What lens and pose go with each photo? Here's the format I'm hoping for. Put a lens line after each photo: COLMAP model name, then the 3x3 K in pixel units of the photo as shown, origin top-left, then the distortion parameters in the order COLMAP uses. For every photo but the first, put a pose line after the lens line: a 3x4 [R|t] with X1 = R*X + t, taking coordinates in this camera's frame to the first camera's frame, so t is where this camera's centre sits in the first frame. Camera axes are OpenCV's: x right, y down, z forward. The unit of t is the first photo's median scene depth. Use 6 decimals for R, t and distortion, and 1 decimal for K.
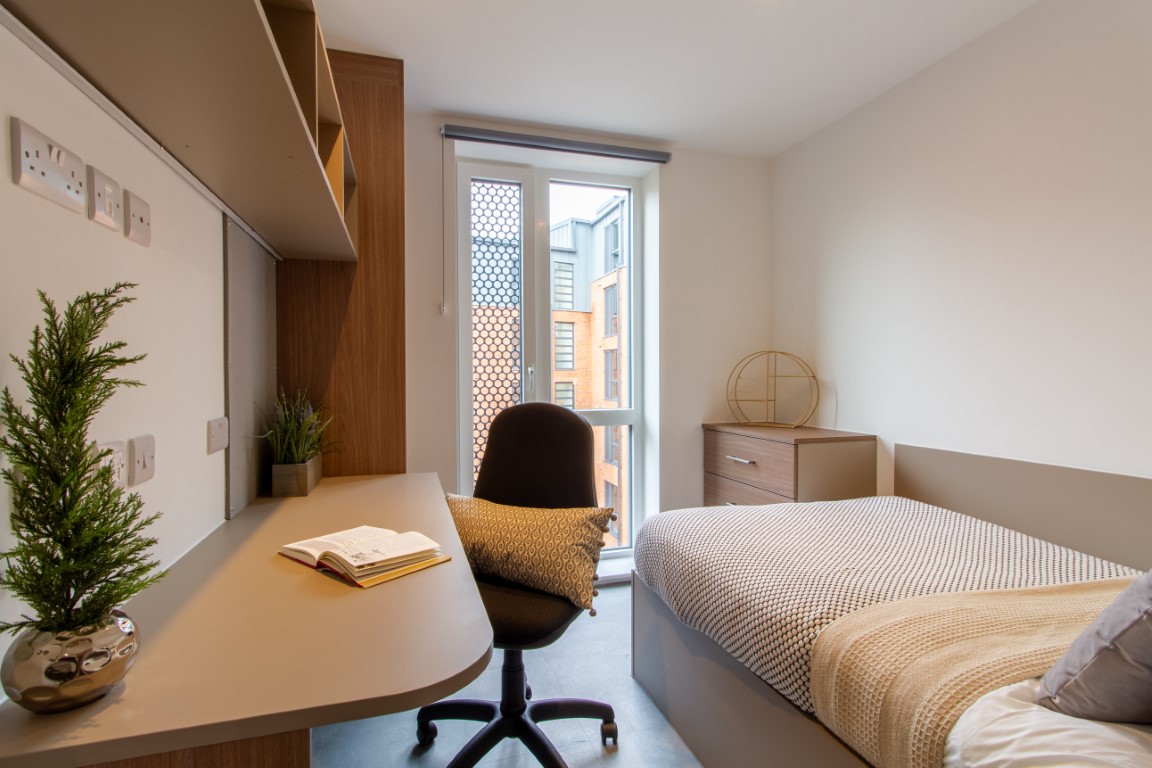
lens RADIAL K [[551.8, 0, 544.8], [0, 551.8, 382.5], [0, 0, 1]] dist [-0.000038, 0.000185]
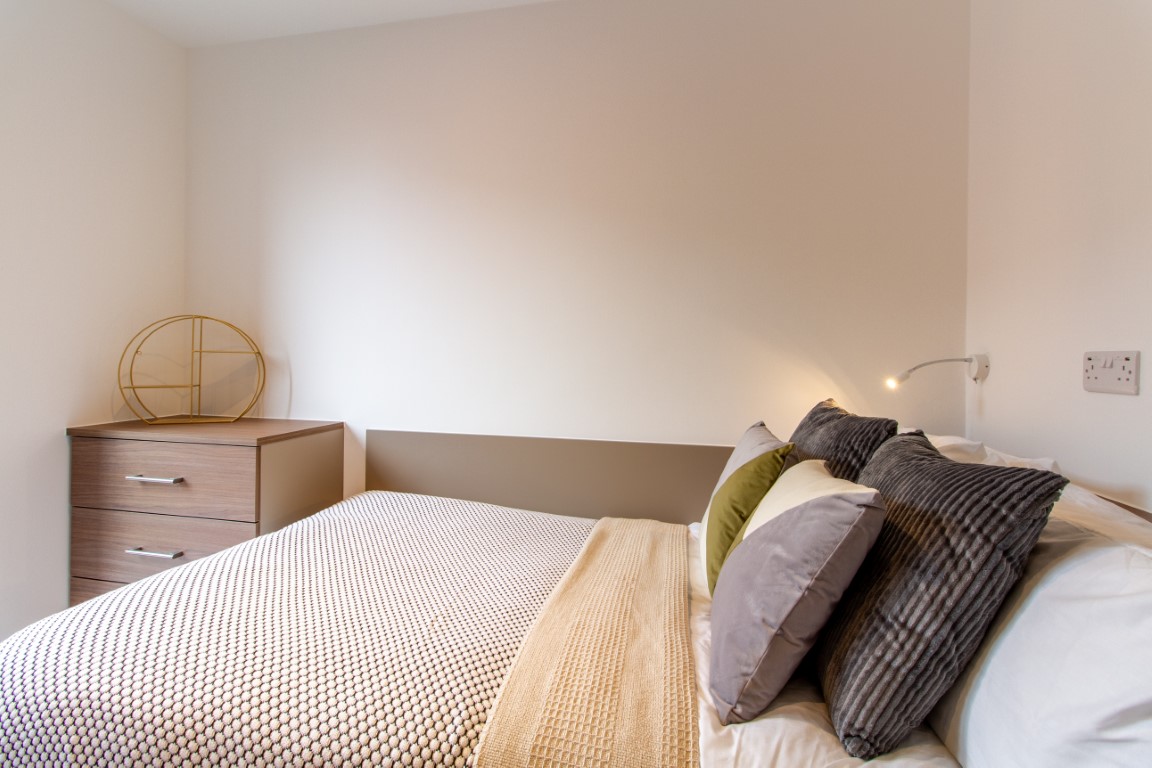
lens RADIAL K [[559.1, 0, 573.6], [0, 559.1, 357.8], [0, 0, 1]] dist [0.001209, 0.000422]
pose [[0.452584, 0.005328, 0.891706, -0.014854], [-0.003466, 0.999985, -0.004216, -0.002490], [-0.891715, -0.001182, 0.452596, 0.387262]]
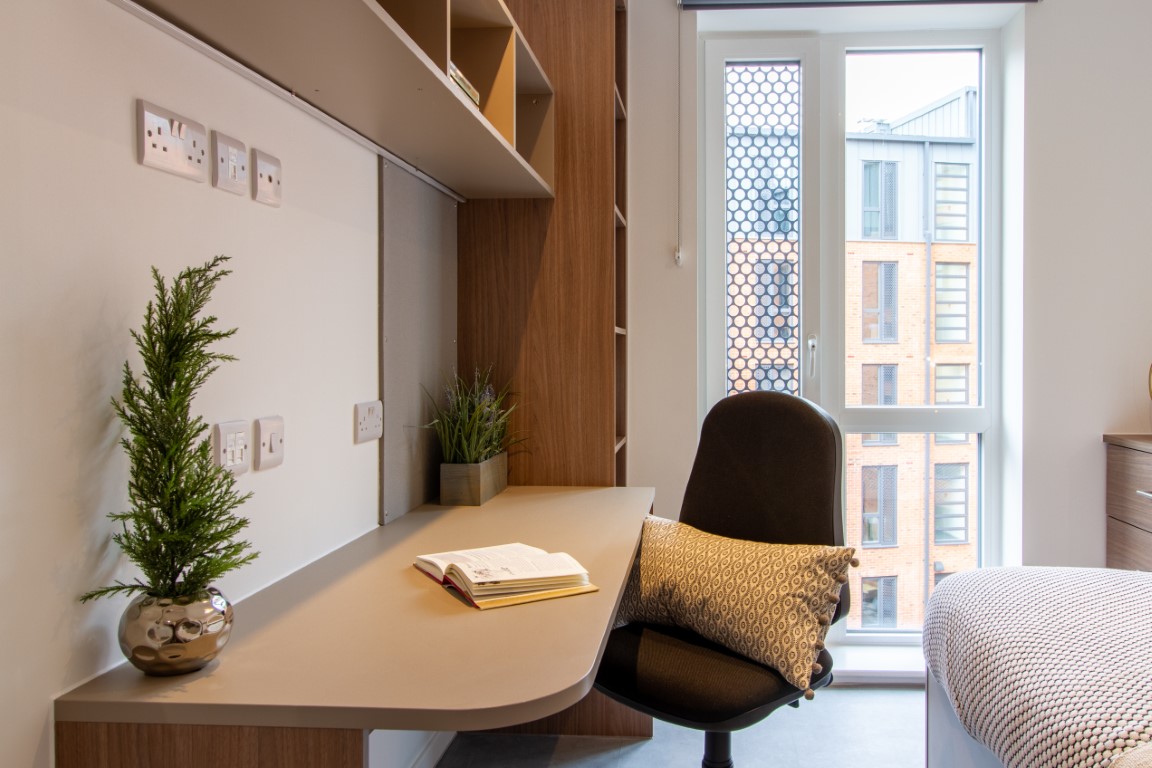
lens RADIAL K [[862.3, 0, 599.0], [0, 862.3, 363.3], [0, 0, 1]] dist [-0.001175, 0.000534]
pose [[0.934093, 0.008000, -0.356941, 0.184685], [-0.007728, 0.999968, 0.002187, 0.001099], [0.356947, 0.000715, 0.934124, -0.086761]]
